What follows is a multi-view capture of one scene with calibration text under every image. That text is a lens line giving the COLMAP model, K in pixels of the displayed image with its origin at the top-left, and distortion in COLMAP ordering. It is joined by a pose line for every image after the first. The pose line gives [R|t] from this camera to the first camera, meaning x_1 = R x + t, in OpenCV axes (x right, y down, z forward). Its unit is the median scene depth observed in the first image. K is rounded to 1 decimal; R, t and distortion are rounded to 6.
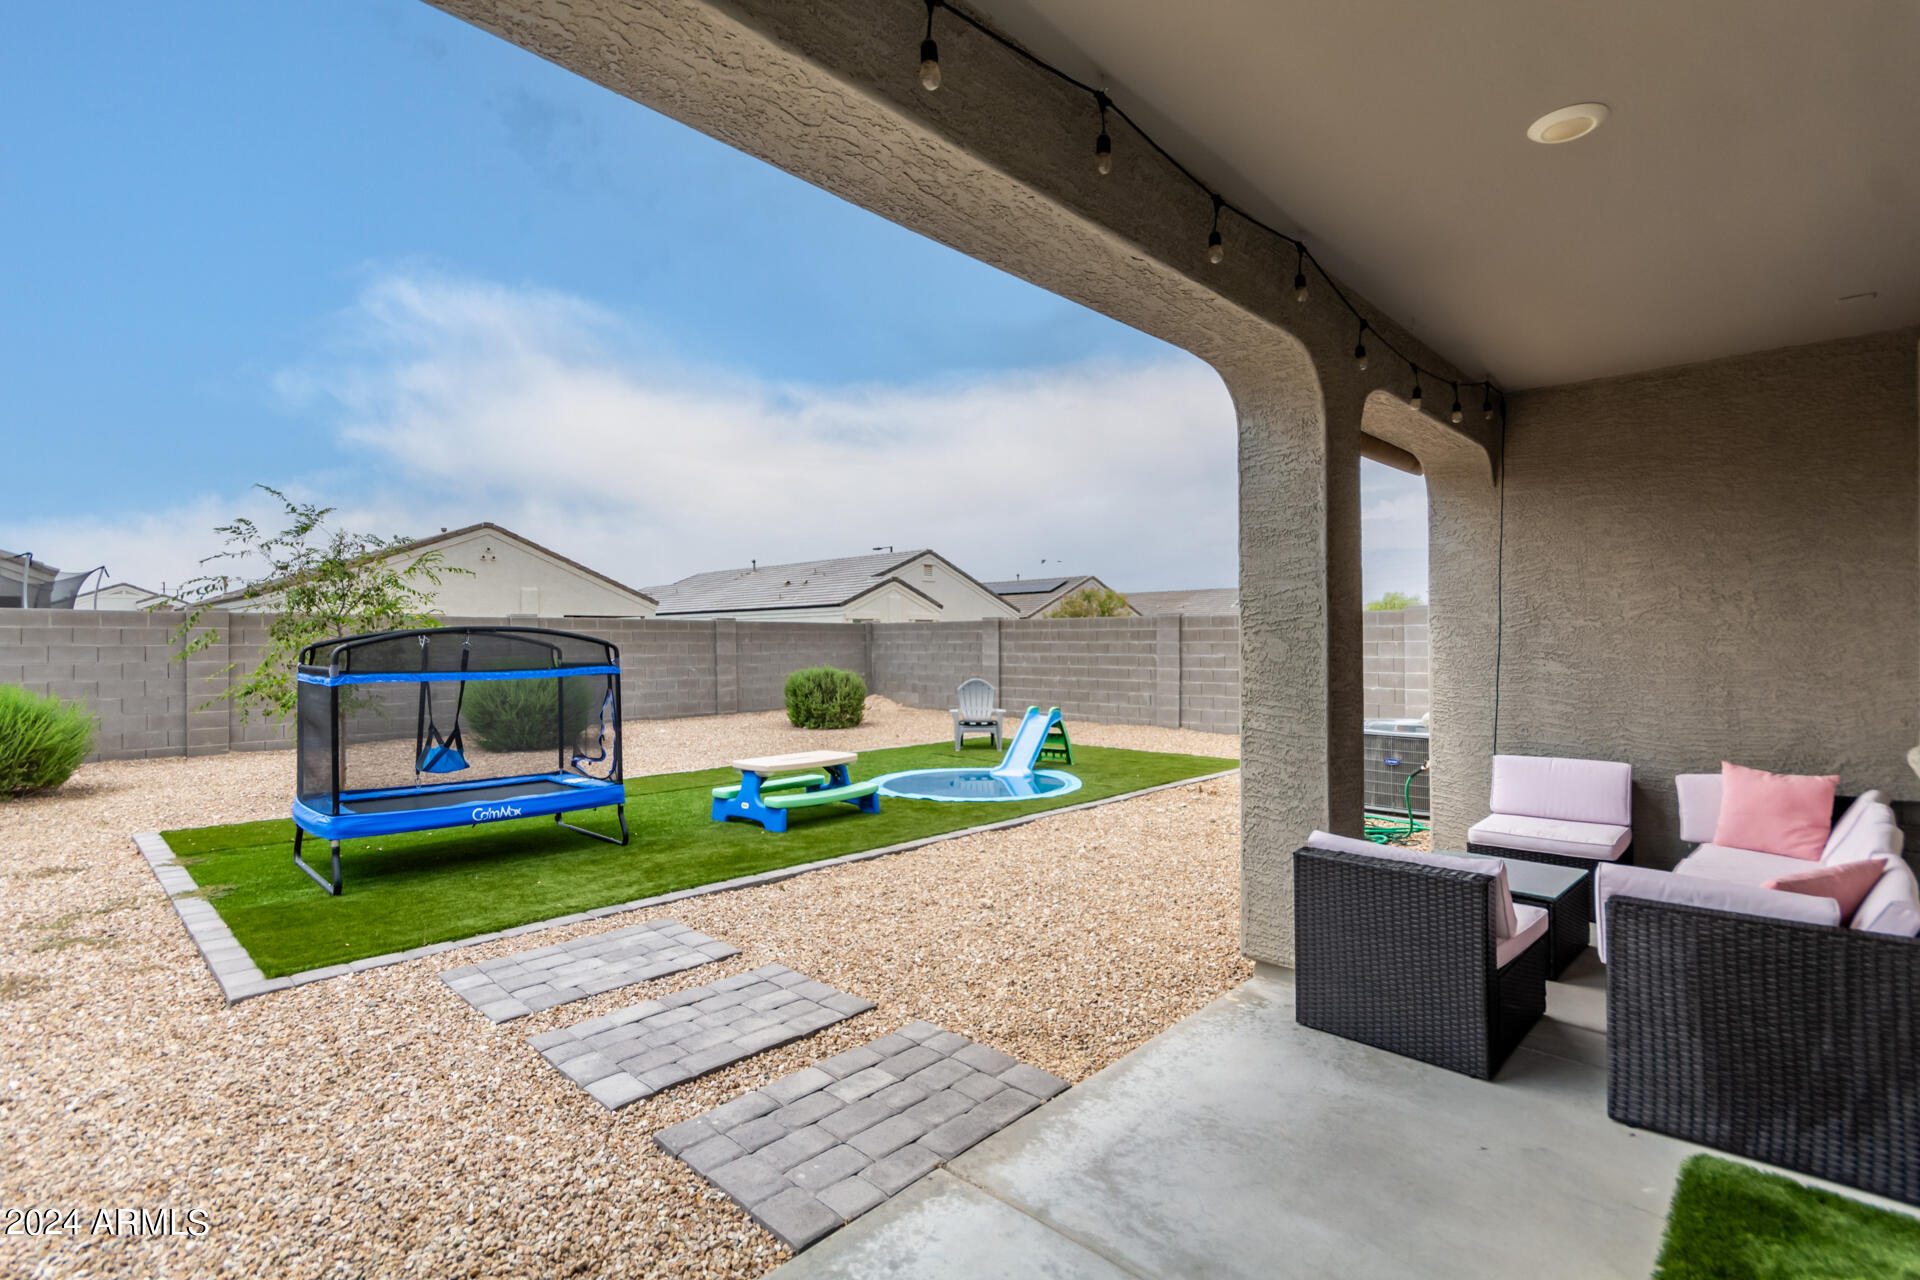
lens RADIAL K [[896.4, 0, 959.5], [0, 896.4, 638.5], [0, 0, 1]] dist [0.006409, 0.000214]
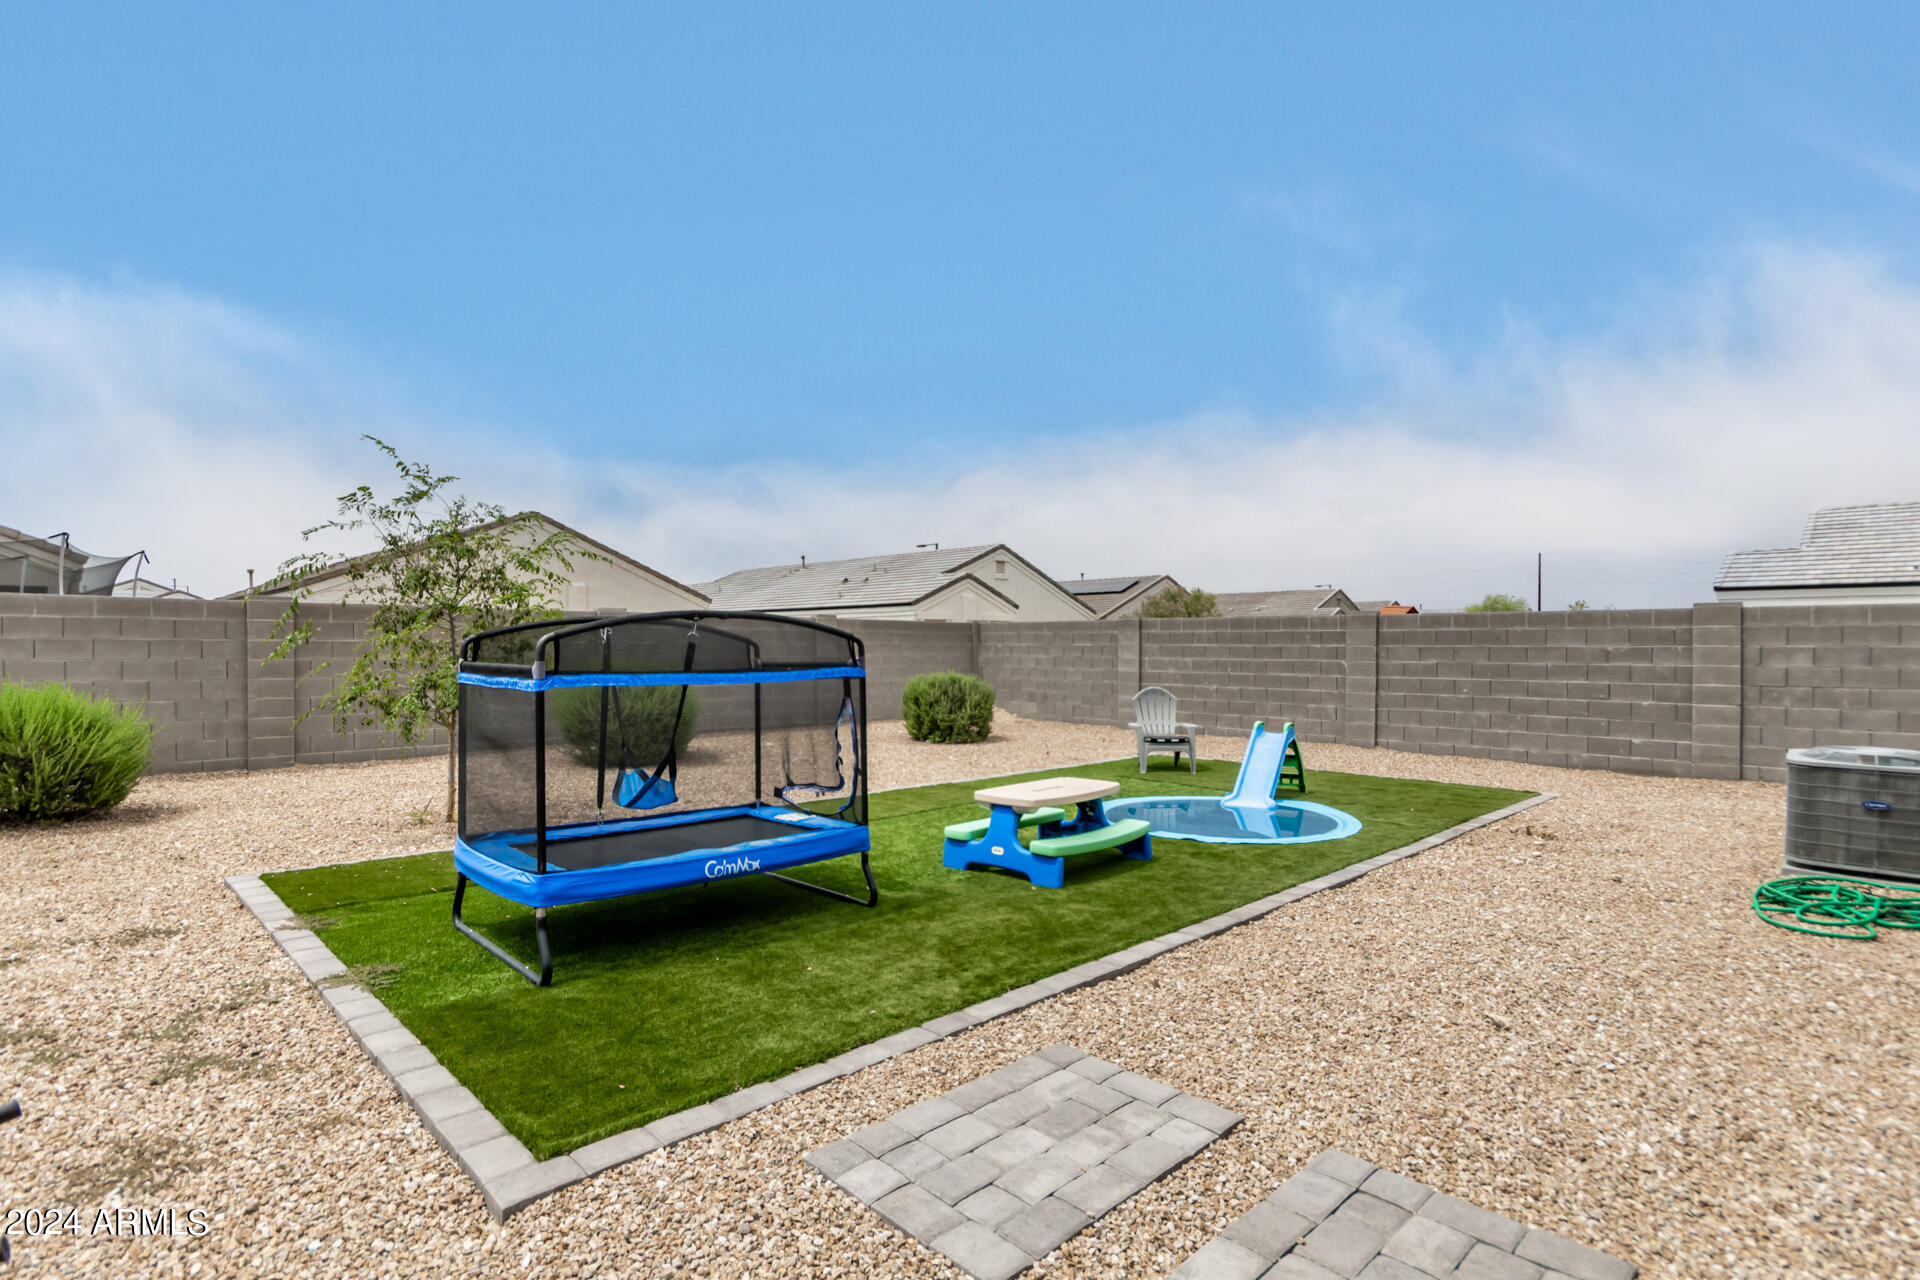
lens RADIAL K [[947.8, 0, 963.5], [0, 947.8, 650.3], [0, 0, 1]] dist [0.008063, 0.002316]
pose [[0.999488, 0.007438, -0.031135, -0.237851], [-0.007193, 0.999942, 0.007956, 0.008180], [0.031192, -0.007728, 0.999484, 0.183149]]
